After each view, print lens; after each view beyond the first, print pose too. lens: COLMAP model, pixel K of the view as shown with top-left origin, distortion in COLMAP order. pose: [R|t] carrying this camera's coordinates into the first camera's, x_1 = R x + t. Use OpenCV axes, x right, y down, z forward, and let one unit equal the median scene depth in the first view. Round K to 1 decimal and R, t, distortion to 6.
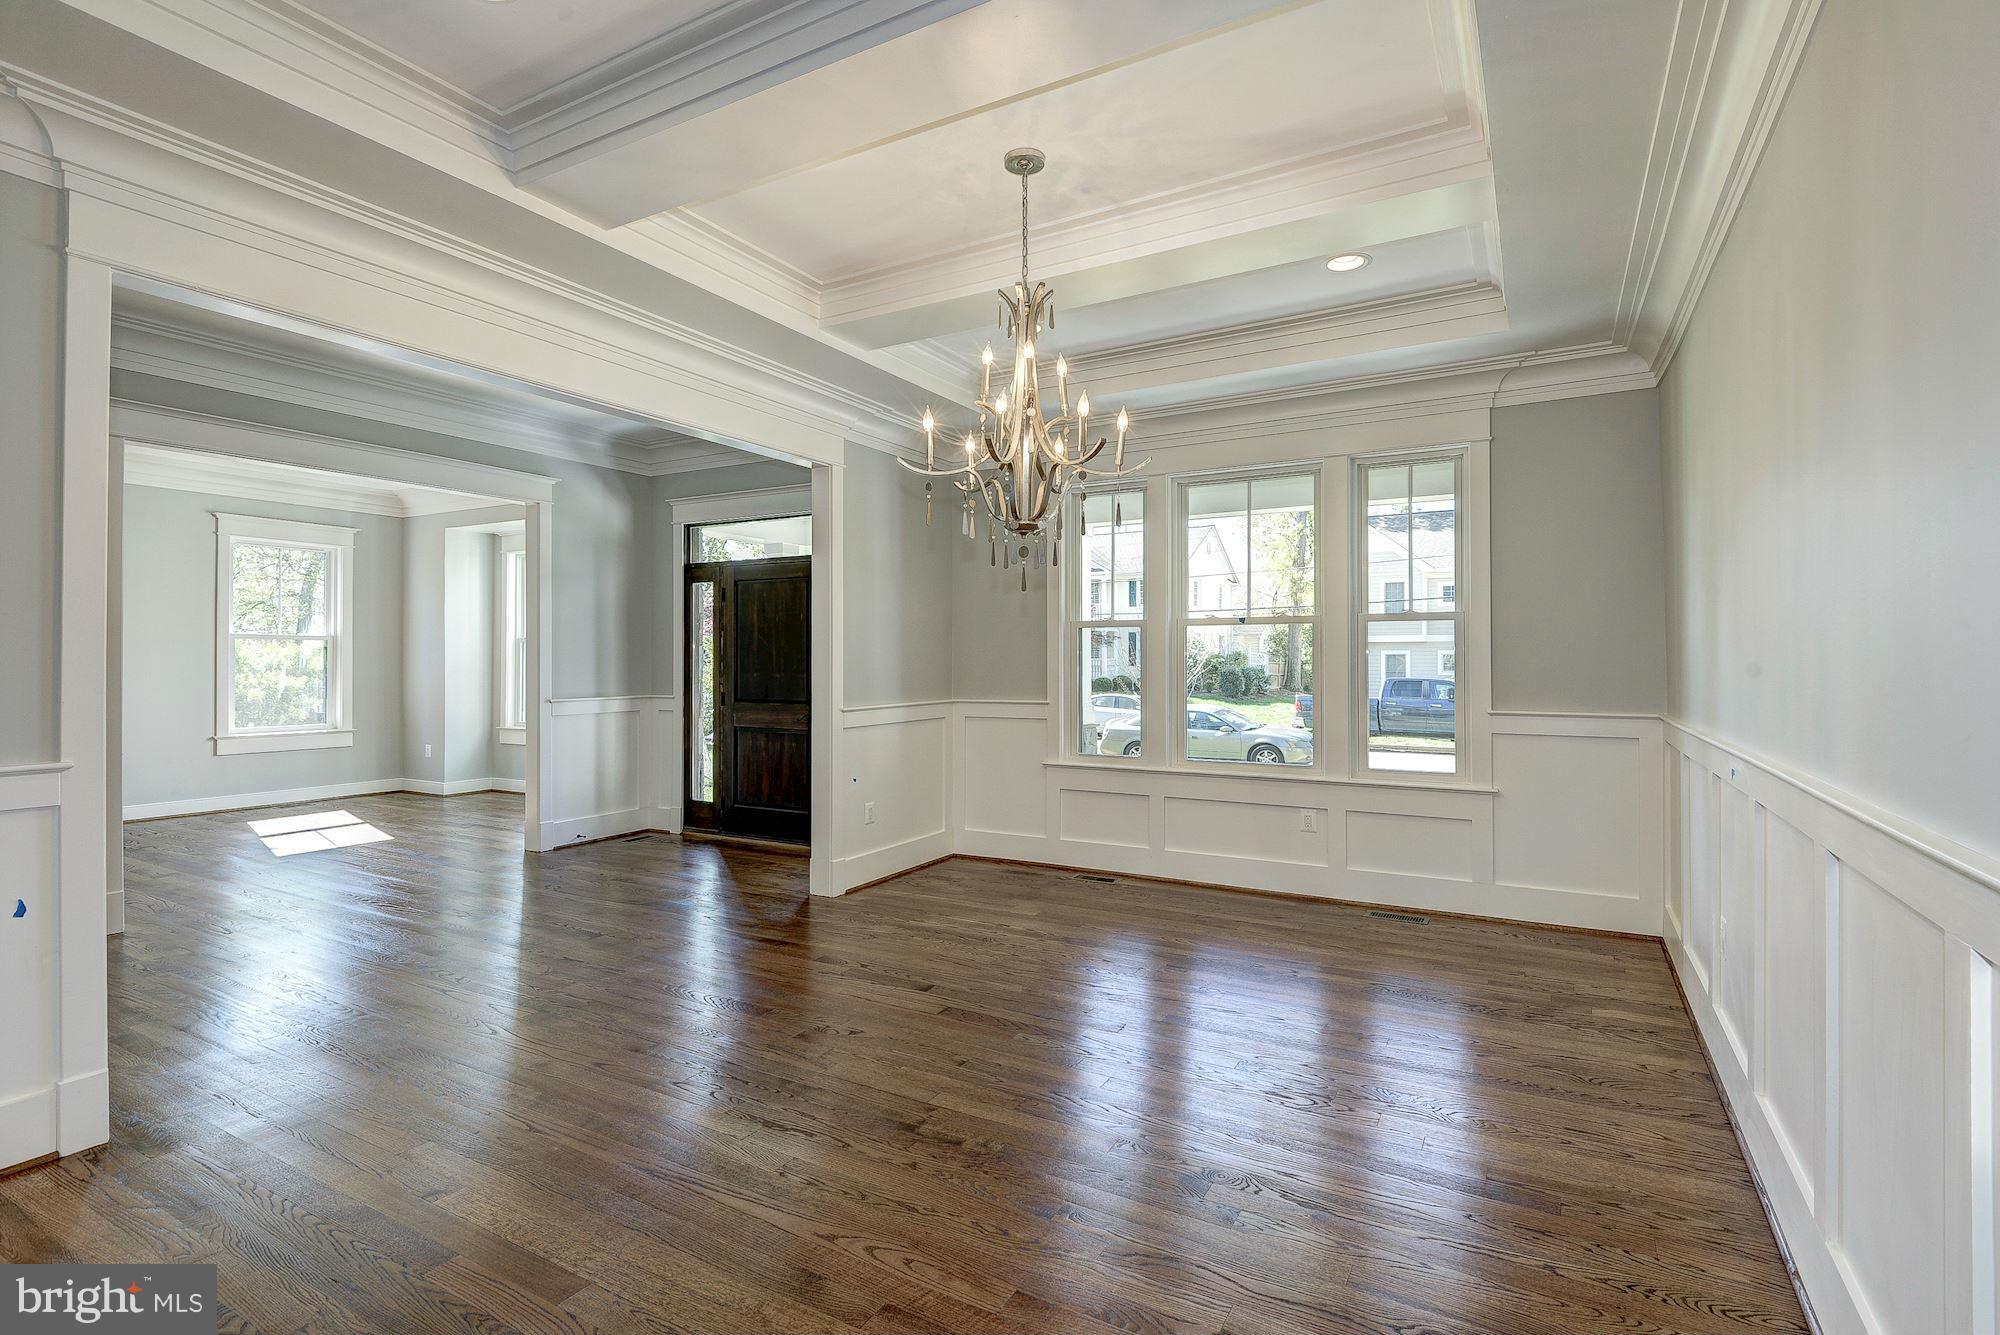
lens RADIAL K [[915.2, 0, 1055.7], [0, 915.2, 655.2], [0, 0, 1]] dist [0.015496, -0.011220]
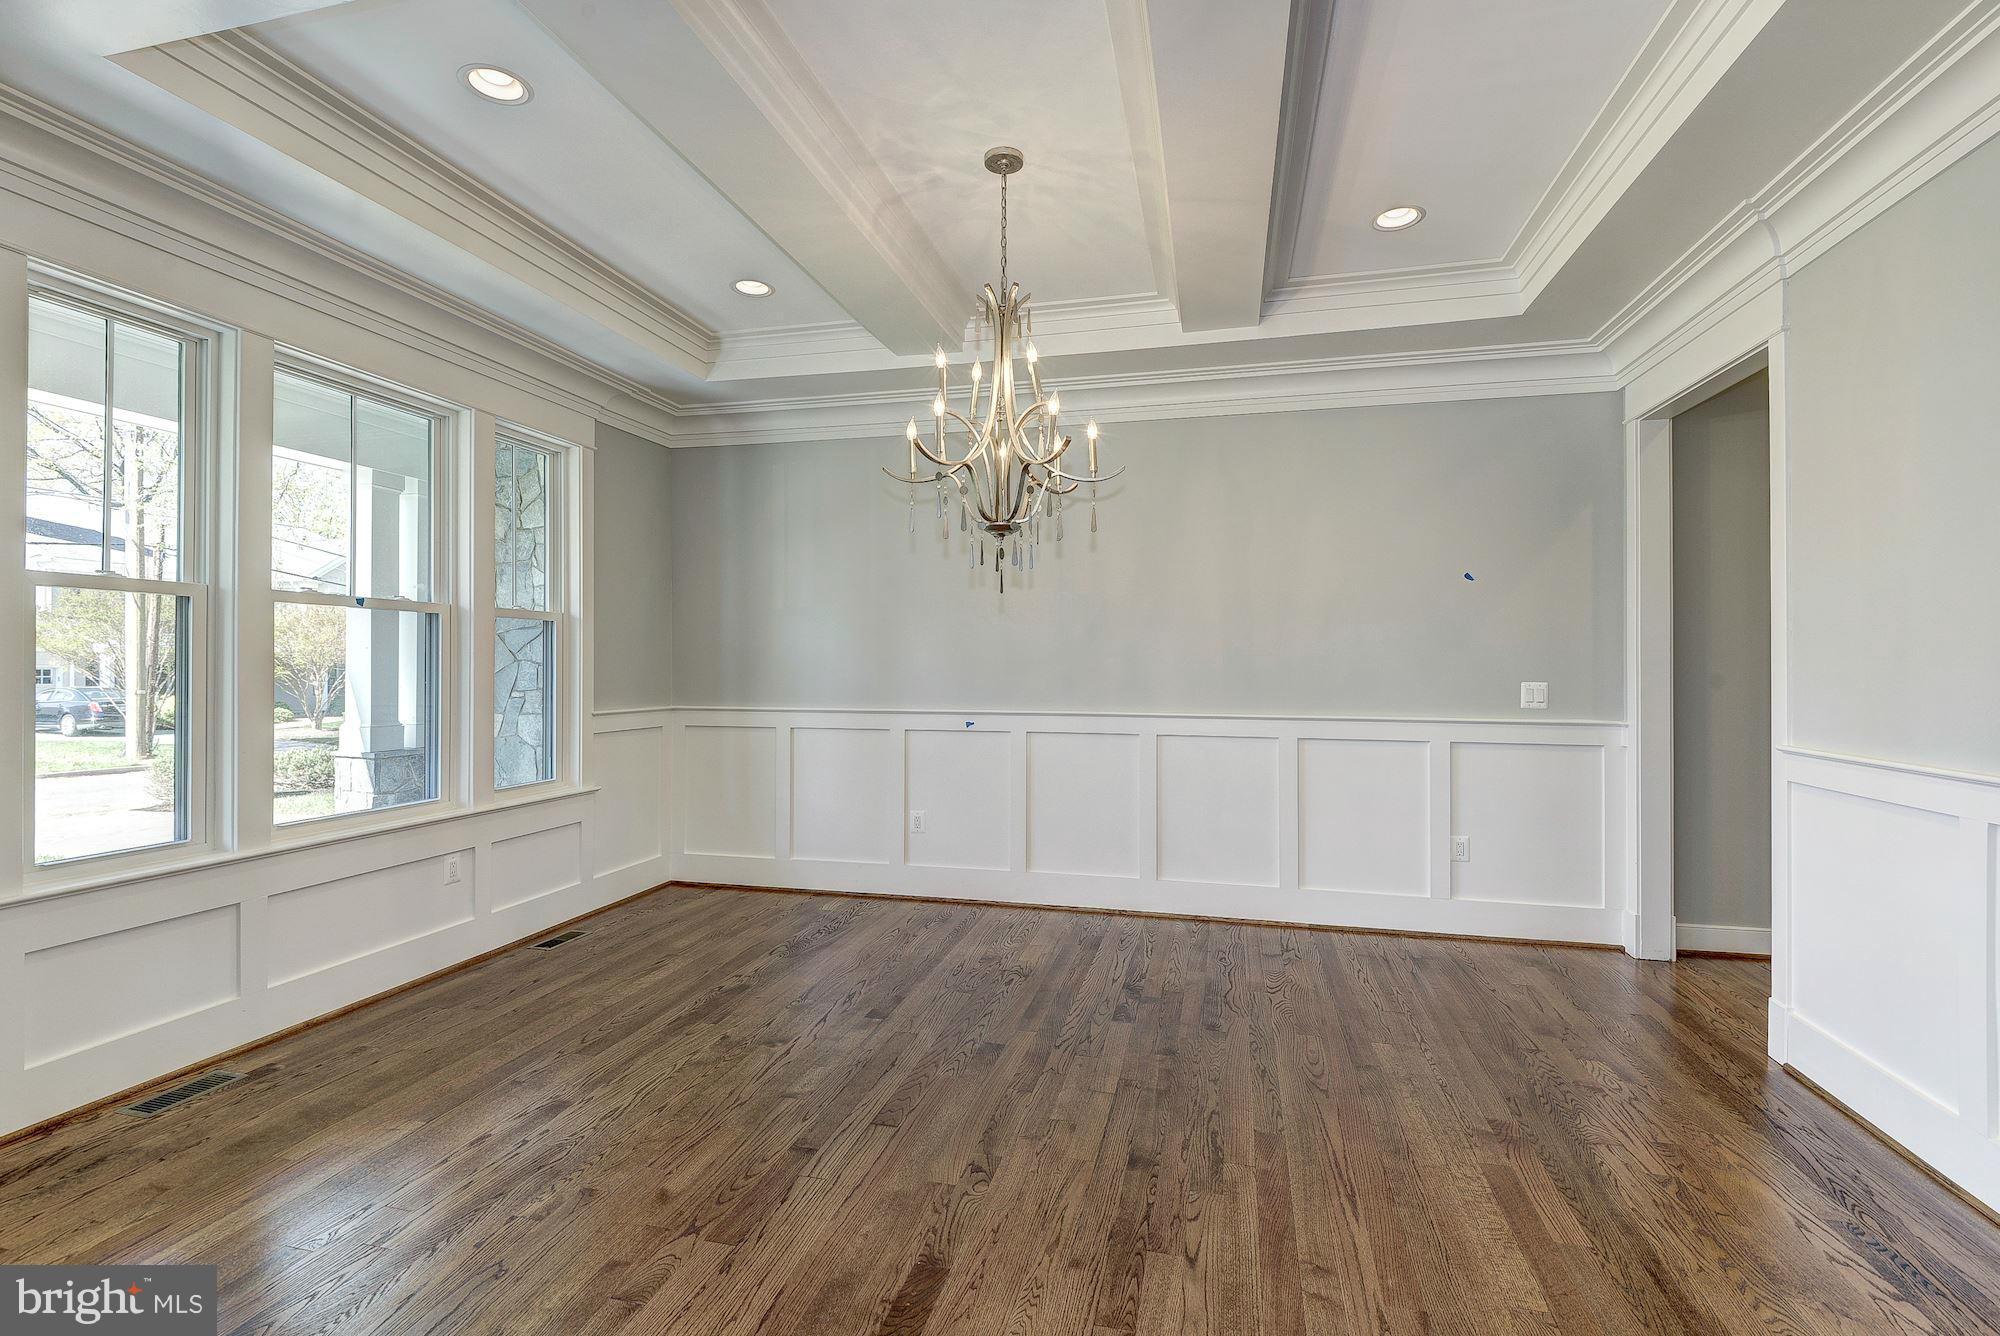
lens RADIAL K [[920.0, 0, 1012.7], [0, 920.0, 659.7], [0, 0, 1]] dist [0.000447, -0.002699]
pose [[-0.243359, 0.008318, 0.969901, -0.680548], [-0.007440, 0.999918, -0.010442, 0.009881], [-0.969908, -0.009757, -0.243277, 0.836447]]
